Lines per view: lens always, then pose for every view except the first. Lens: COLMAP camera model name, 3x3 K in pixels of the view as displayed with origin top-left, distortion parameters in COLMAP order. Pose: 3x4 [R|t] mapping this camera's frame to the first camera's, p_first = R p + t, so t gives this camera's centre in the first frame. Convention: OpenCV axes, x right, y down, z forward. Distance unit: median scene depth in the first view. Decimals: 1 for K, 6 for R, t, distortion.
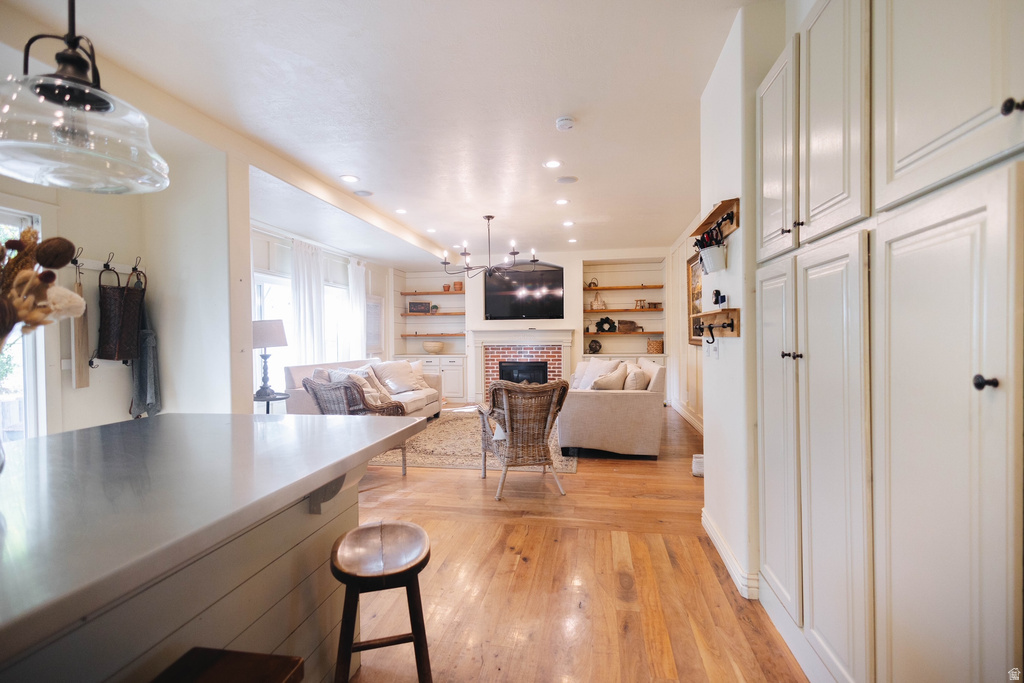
lens RADIAL K [[475.5, 0, 512.0], [0, 475.5, 341.5], [0, 0, 1]] dist [0.002775, -0.000067]
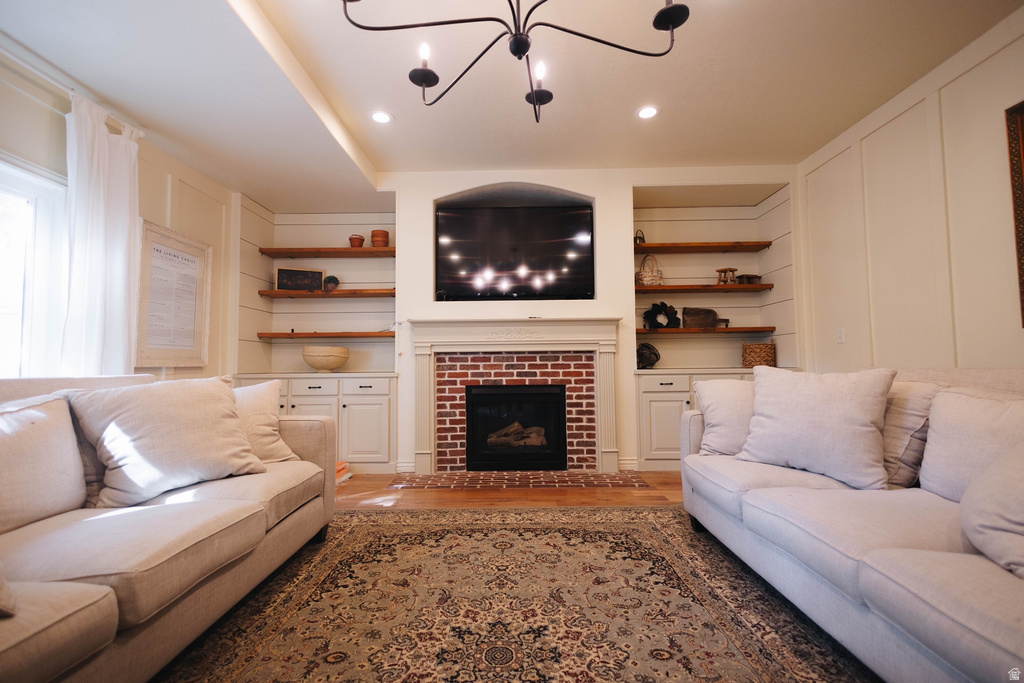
lens RADIAL K [[464.5, 0, 512.0], [0, 464.5, 341.5], [0, 0, 1]] dist [0.001553, -0.000374]
pose [[0.984327, 0.008671, 0.176139, -0.065296], [0.002981, 0.997830, -0.065780, 0.028791], [-0.176327, 0.065274, 0.982165, 0.526502]]
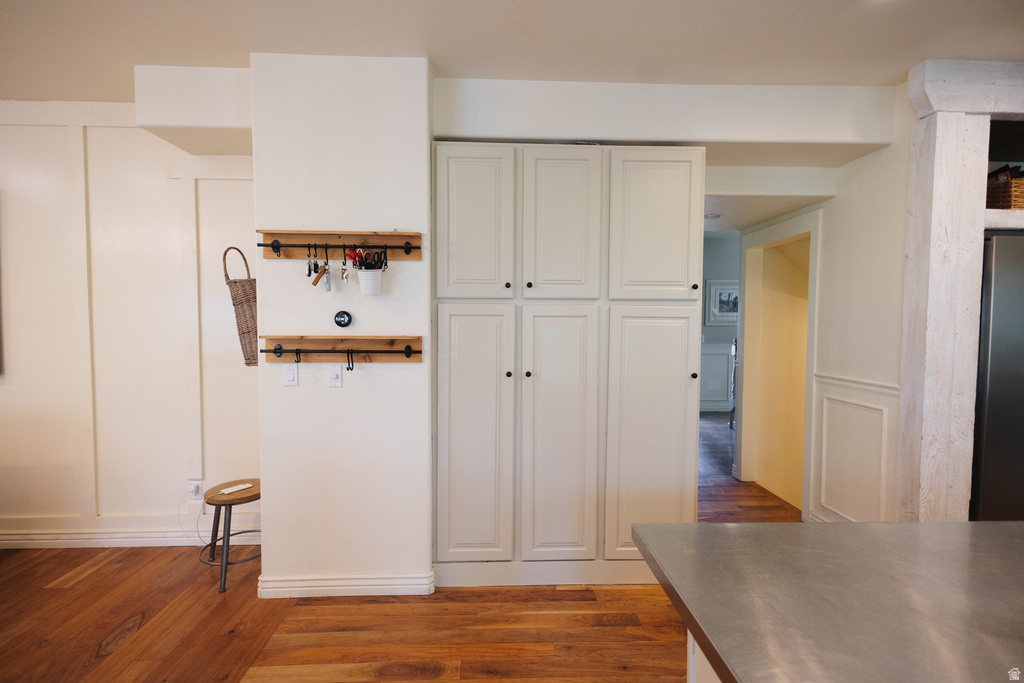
lens RADIAL K [[475.5, 0, 512.0], [0, 475.5, 341.5], [0, 0, 1]] dist [0.002775, -0.000067]
pose [[-0.224113, -0.037199, 0.973853, -0.163331], [0.010012, 0.999131, 0.040469, -0.025903], [-0.974512, 0.018820, -0.223546, 0.276294]]
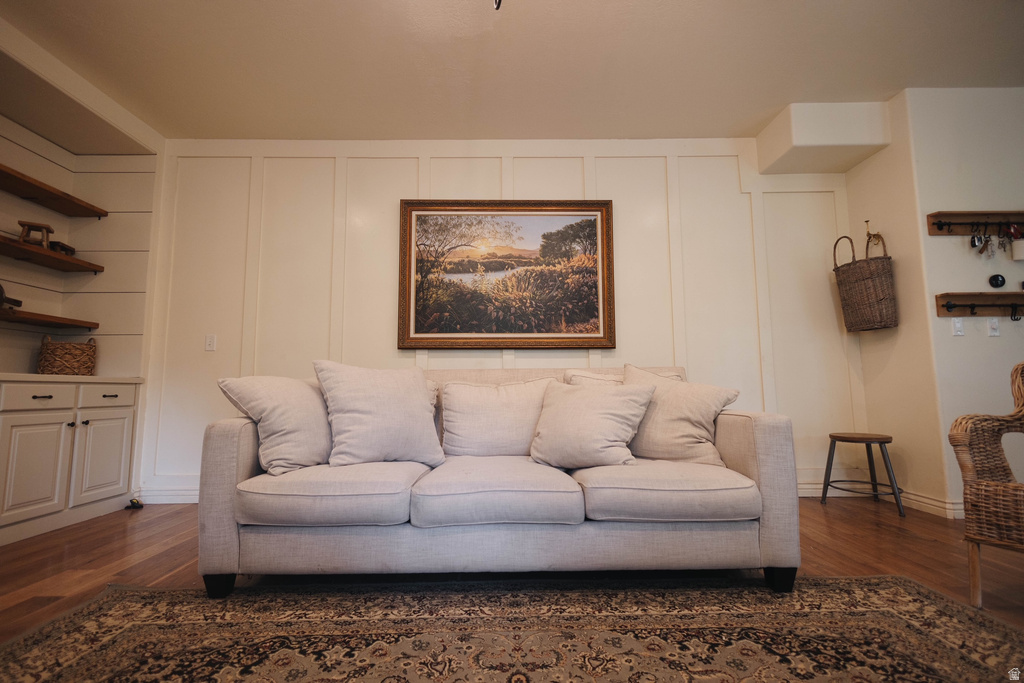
lens RADIAL K [[464.5, 0, 512.0], [0, 464.5, 341.5], [0, 0, 1]] dist [0.001553, -0.000374]
pose [[-0.190390, 0.114409, 0.975019, -0.128625], [0.020617, 0.993433, -0.112544, 0.045101], [-0.981492, -0.001325, -0.191499, 0.716415]]
